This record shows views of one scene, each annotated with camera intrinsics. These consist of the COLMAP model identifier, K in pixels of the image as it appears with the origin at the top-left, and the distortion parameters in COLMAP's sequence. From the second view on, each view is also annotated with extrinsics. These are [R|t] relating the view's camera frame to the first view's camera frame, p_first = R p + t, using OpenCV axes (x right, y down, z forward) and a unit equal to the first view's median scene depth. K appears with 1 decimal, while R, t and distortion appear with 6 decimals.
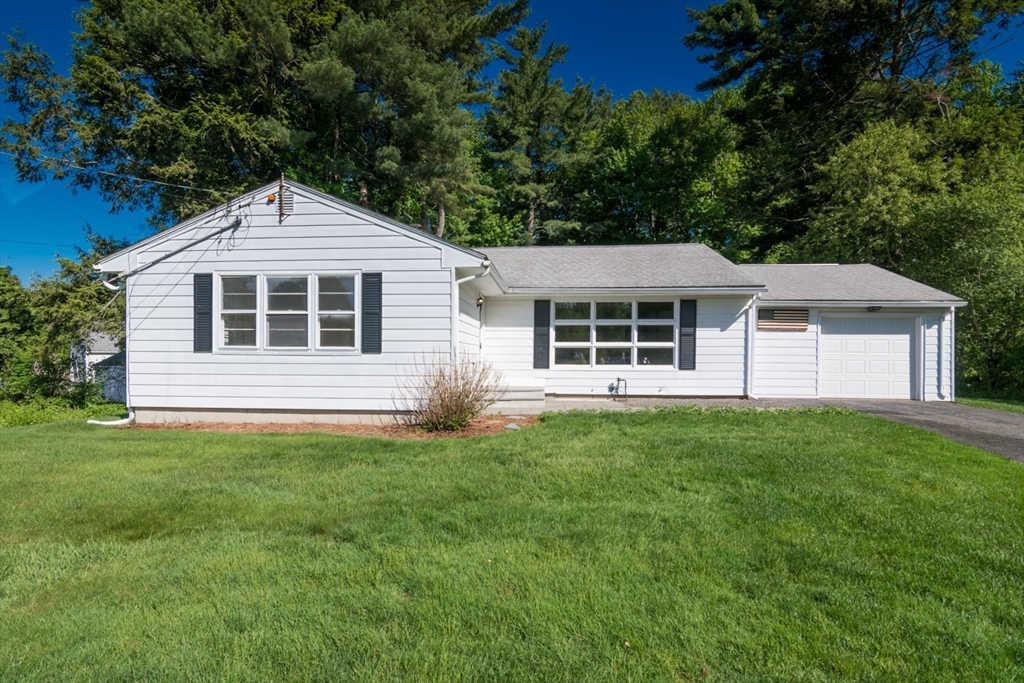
lens RADIAL K [[503.6, 0, 511.9], [0, 503.6, 352.3], [0, 0, 1]] dist [-0.005999, -0.000576]
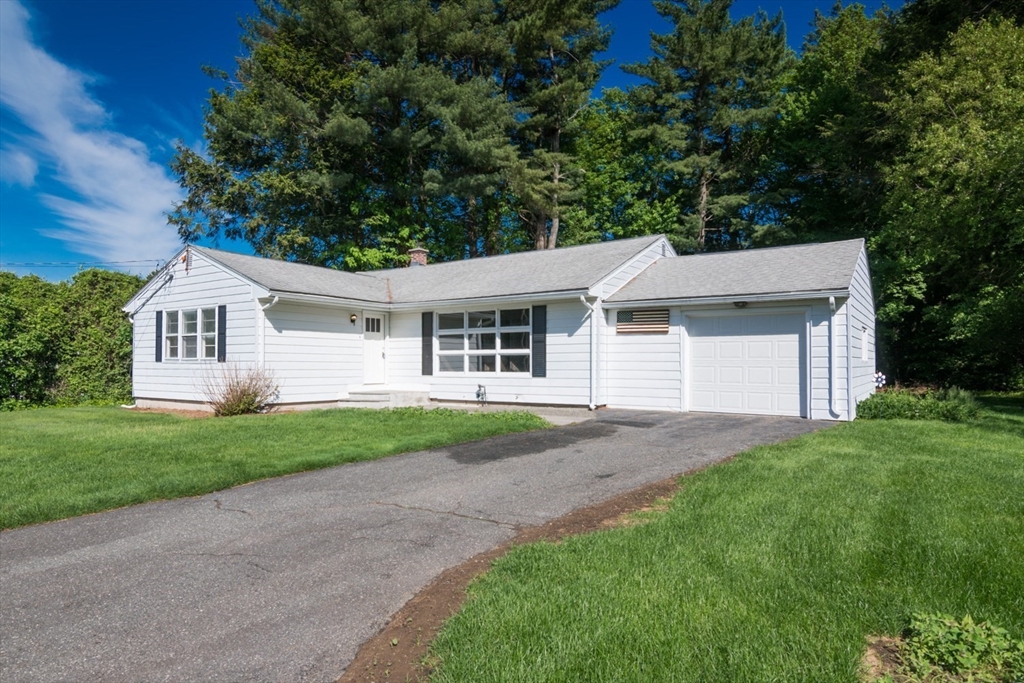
lens RADIAL K [[612.5, 0, 512.2], [0, 612.5, 342.3], [0, 0, 1]] dist [0.003837, 0.000323]
pose [[0.864813, -0.021623, -0.501629, 0.891965], [0.007109, 0.999499, -0.030828, 0.003450], [0.502044, 0.023095, 0.864534, -0.056837]]
